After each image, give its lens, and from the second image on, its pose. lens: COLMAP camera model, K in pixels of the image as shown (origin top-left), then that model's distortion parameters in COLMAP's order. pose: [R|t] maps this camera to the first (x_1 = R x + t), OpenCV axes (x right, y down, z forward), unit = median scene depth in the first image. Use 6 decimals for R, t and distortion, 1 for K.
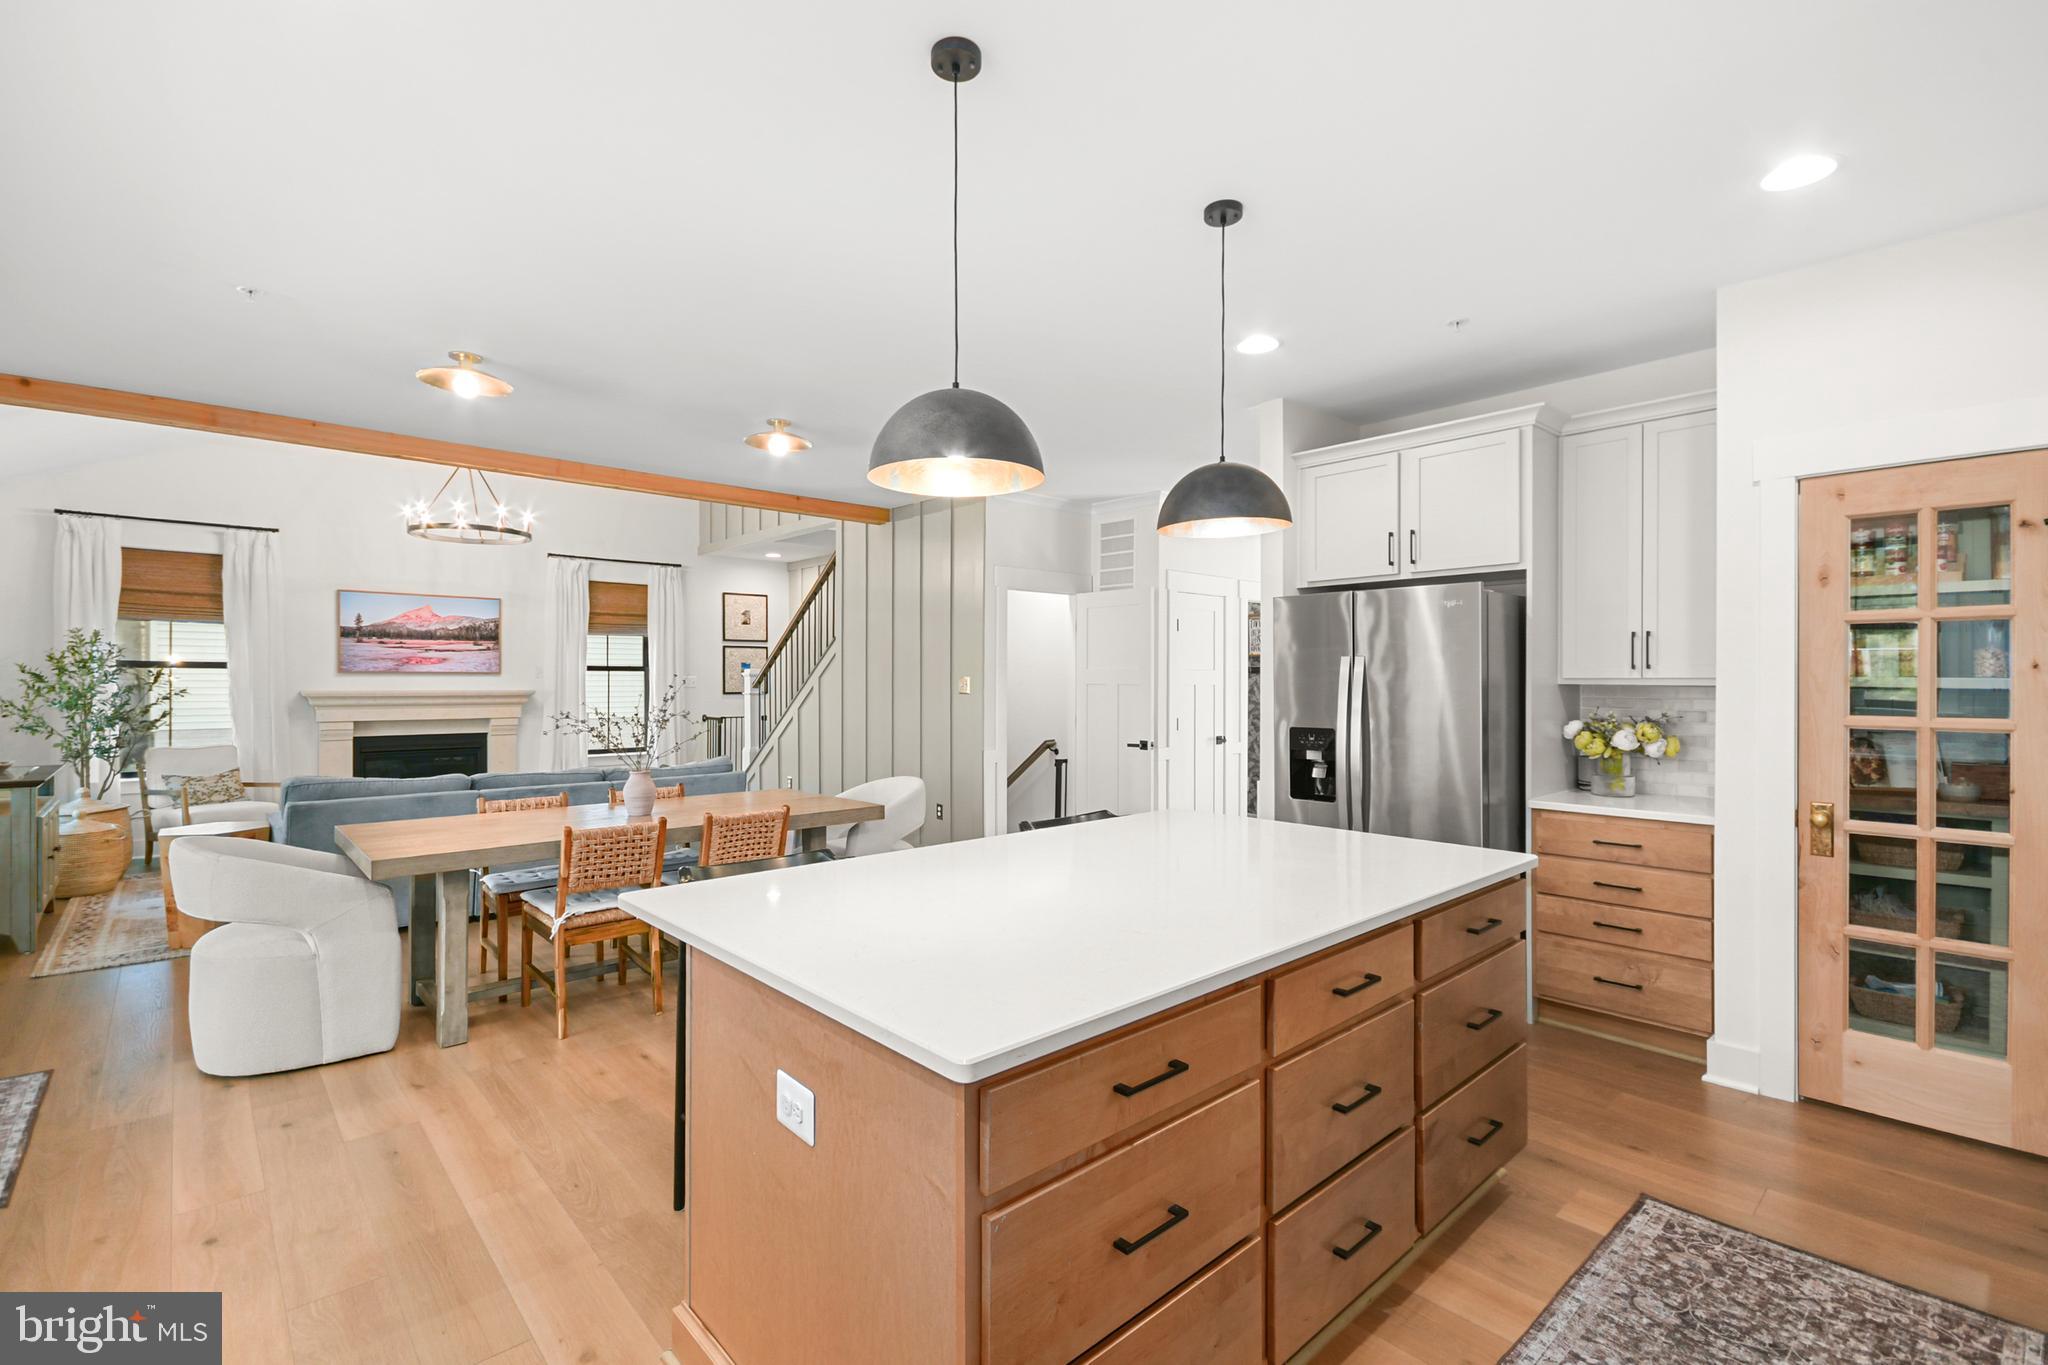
lens RADIAL K [[910.4, 0, 1024.0], [0, 910.4, 682.5], [0, 0, 1]] dist [0.010310, -0.000011]
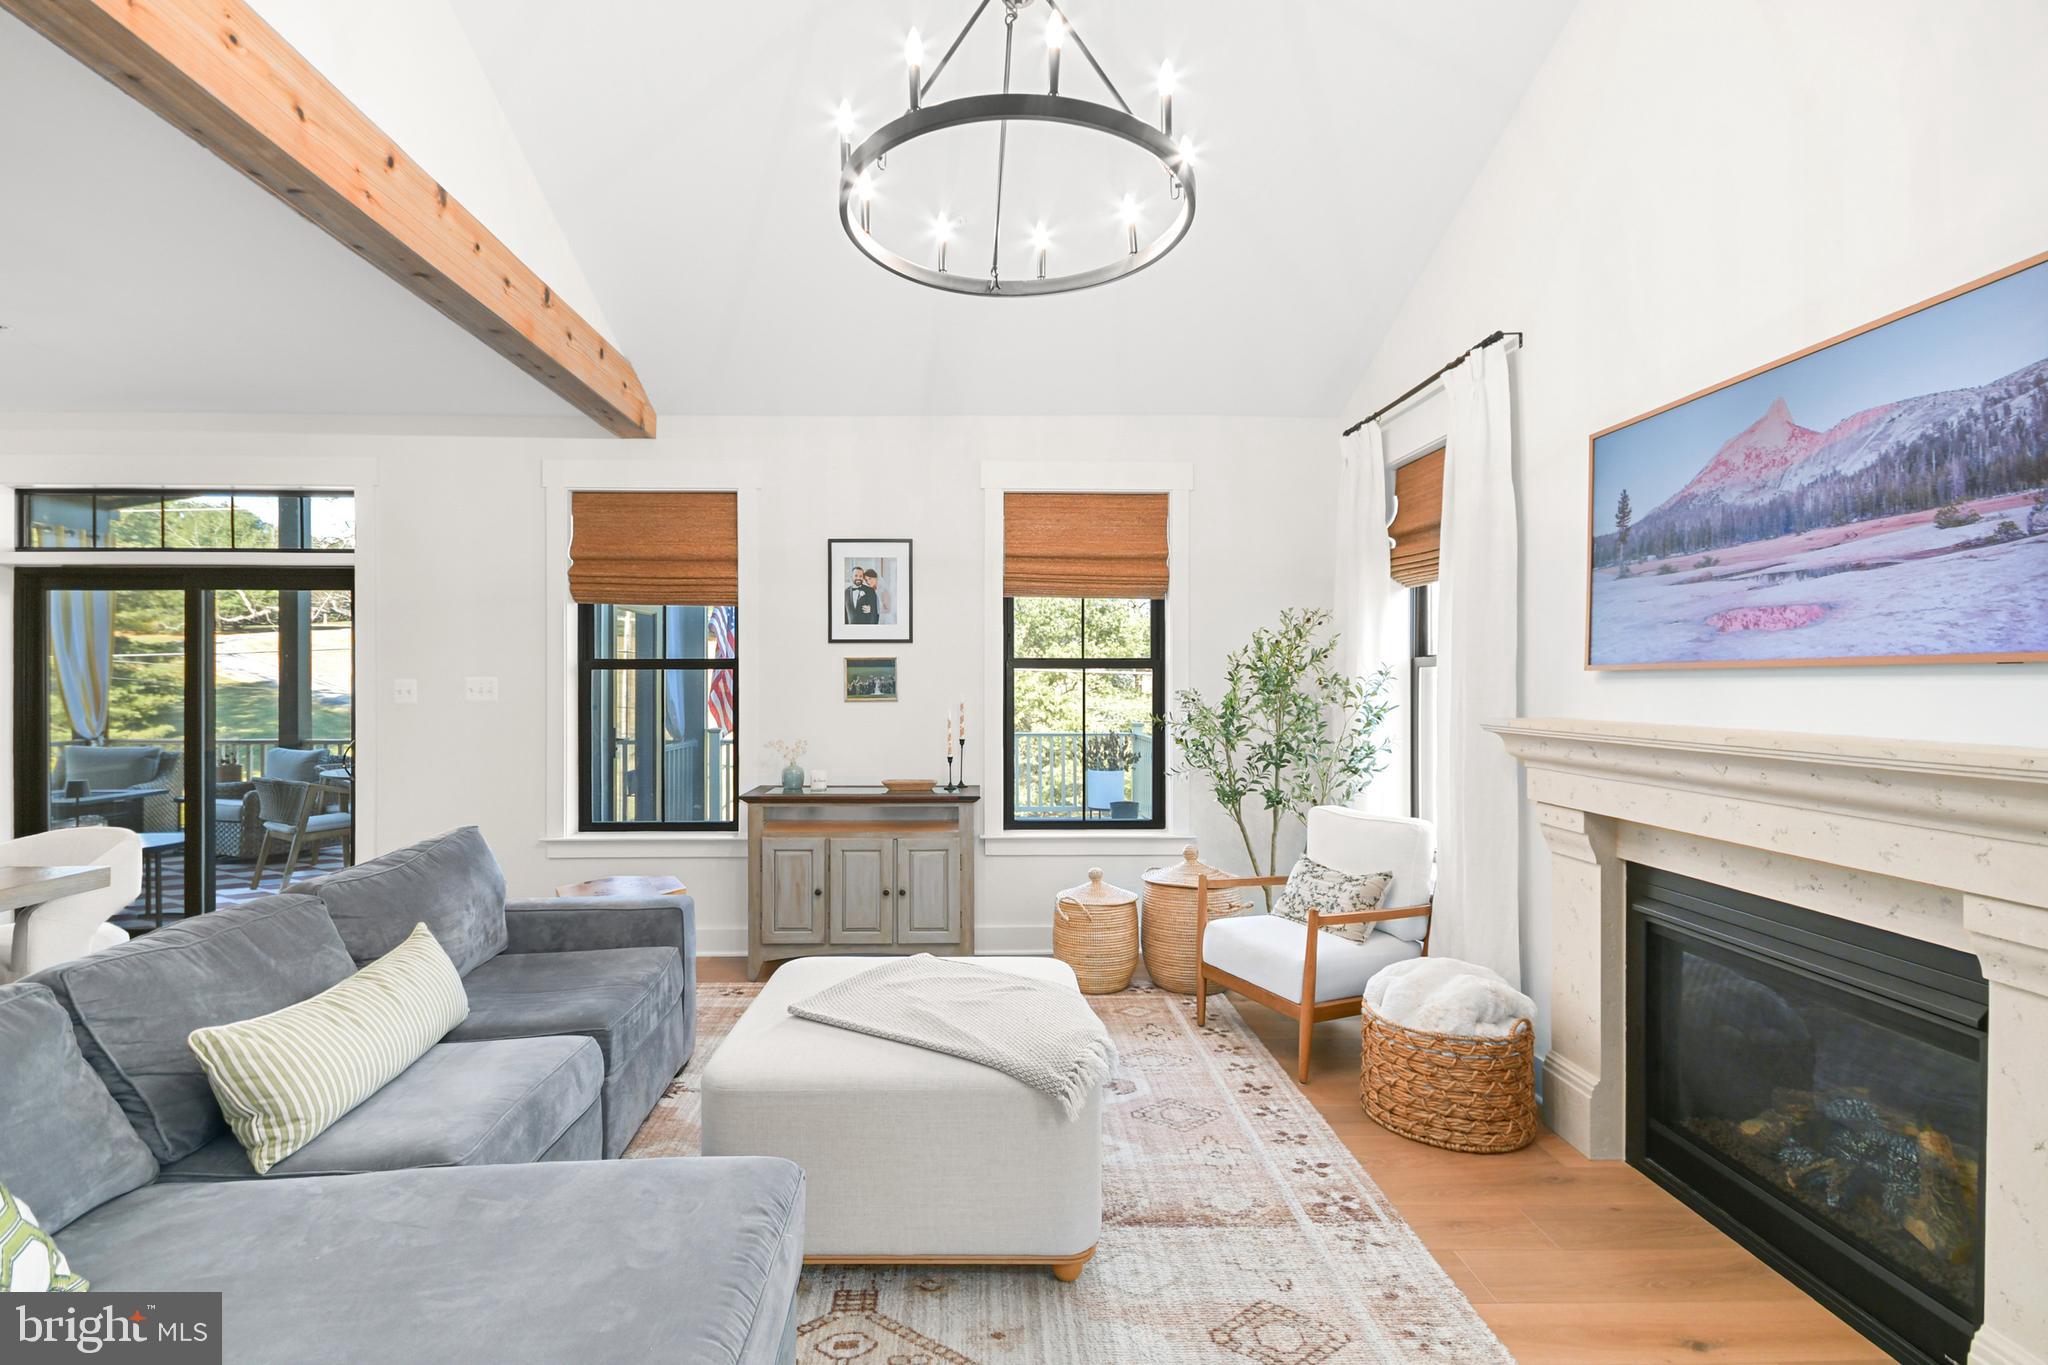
lens RADIAL K [[933.9, 0, 1007.6], [0, 933.9, 689.1], [0, 0, 1]] dist [0.021492, -0.000776]
pose [[-0.658896, 0.001630, -0.752233, -0.310744], [-0.004398, 0.999972, 0.006019, -0.004183], [0.752221, 0.007274, -0.658870, 1.025487]]
